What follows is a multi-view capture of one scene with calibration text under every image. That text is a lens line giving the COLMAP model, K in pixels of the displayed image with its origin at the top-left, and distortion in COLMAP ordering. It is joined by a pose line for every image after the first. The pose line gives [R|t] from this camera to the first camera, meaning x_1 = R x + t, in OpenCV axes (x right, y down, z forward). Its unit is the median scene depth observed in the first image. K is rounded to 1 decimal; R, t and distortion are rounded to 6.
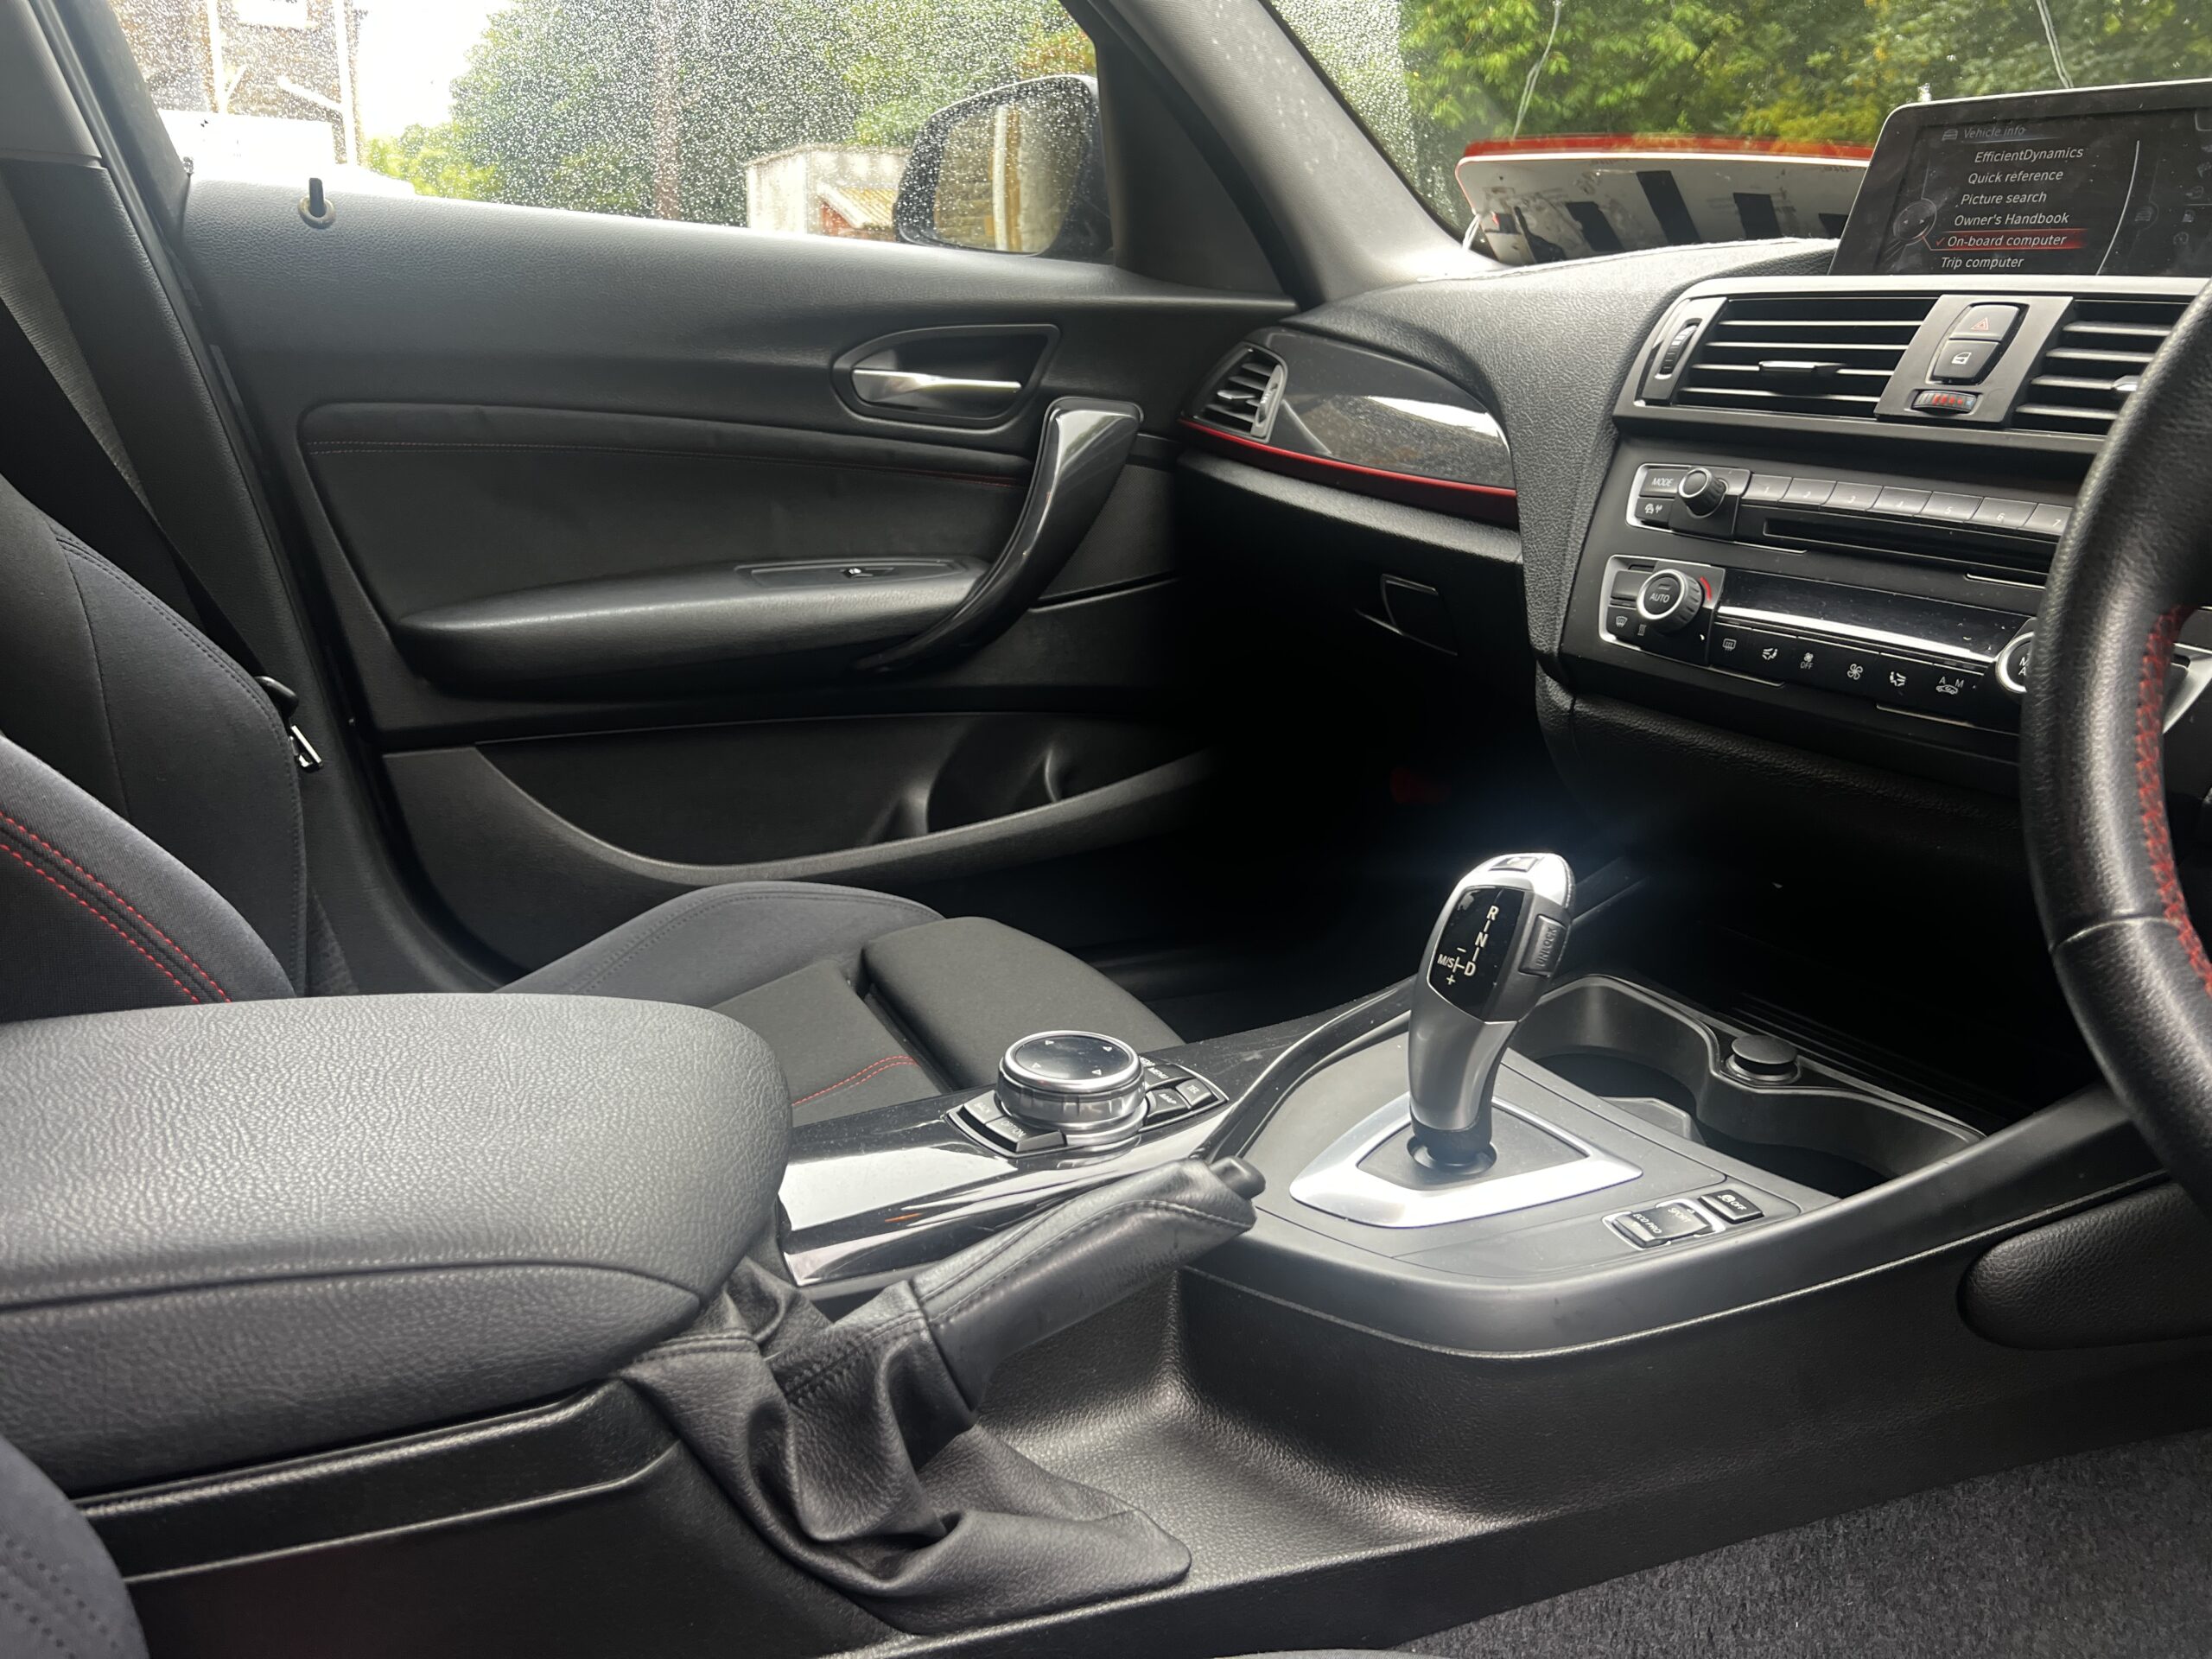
lens RADIAL K [[1695.0, 0, 1106.0], [0, 1695.0, 829.5], [0, 0, 1]] dist [0.020058, -0.006605]
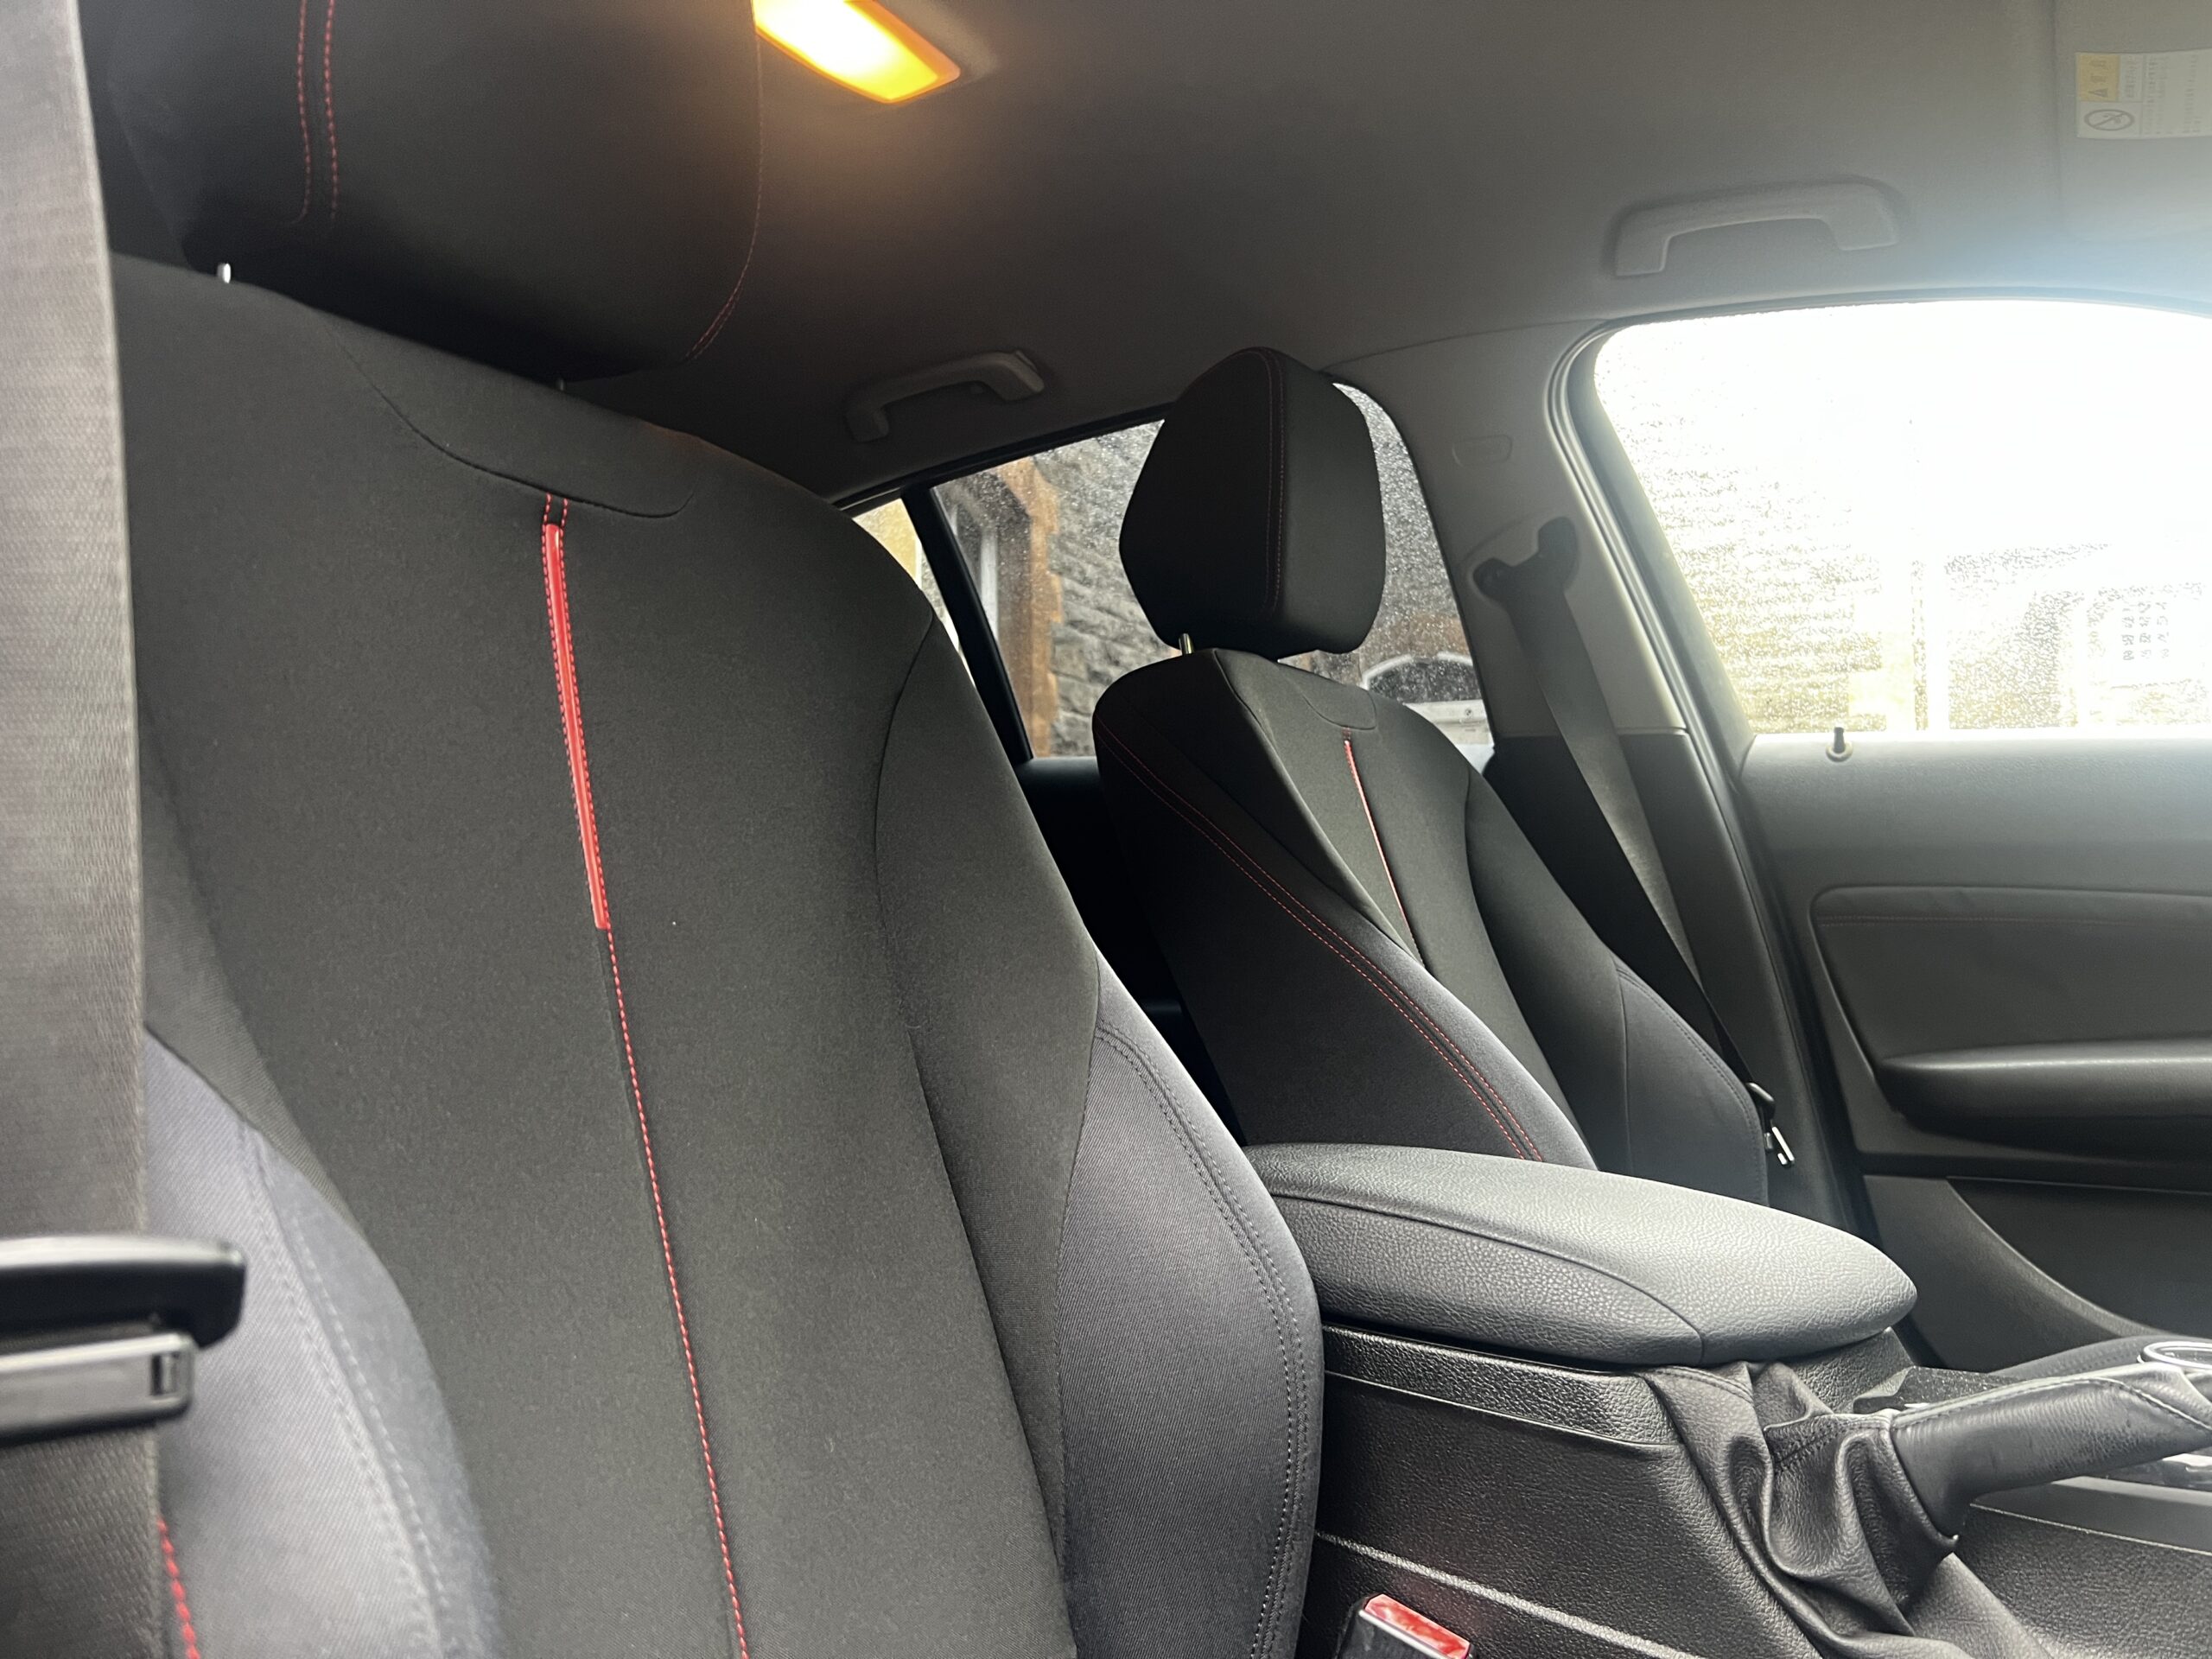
lens RADIAL K [[1695.0, 0, 1106.0], [0, 1695.0, 829.5], [0, 0, 1]] dist [0.020058, -0.006605]
pose [[0.554142, -0.087844, -0.827774, 0.313542], [-0.220515, 0.943398, -0.247735, 0.151678], [0.802683, 0.319817, 0.503406, -0.112129]]
